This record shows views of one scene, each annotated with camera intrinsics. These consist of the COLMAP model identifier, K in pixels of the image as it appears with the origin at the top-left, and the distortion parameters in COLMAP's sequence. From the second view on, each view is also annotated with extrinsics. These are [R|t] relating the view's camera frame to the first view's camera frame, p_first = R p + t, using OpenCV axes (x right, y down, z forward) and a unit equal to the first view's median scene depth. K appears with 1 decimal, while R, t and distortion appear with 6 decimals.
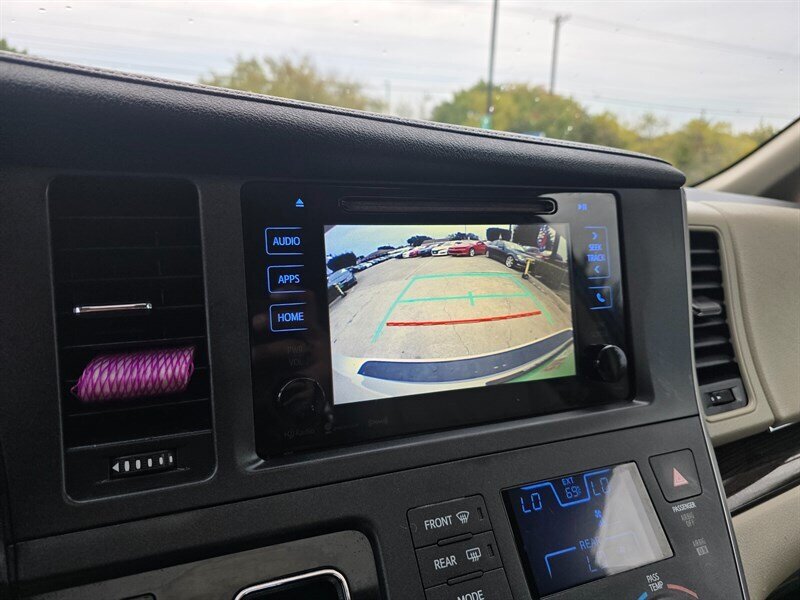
lens RADIAL K [[535.3, 0, 392.4], [0, 535.3, 298.6], [0, 0, 1]] dist [0.060371, -0.054173]
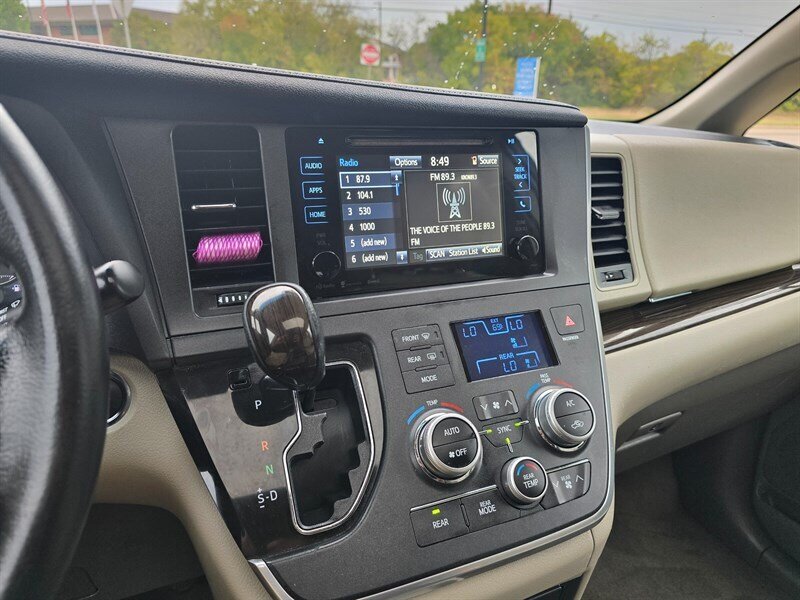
lens RADIAL K [[535.3, 0, 393.9], [0, 535.3, 281.3], [0, 0, 1]] dist [0.060371, -0.054173]
pose [[0.999883, -0.009612, 0.011895, 0.013008], [0.008420, 0.995299, 0.096481, 0.064506], [-0.012766, -0.096370, 0.995264, -0.486849]]
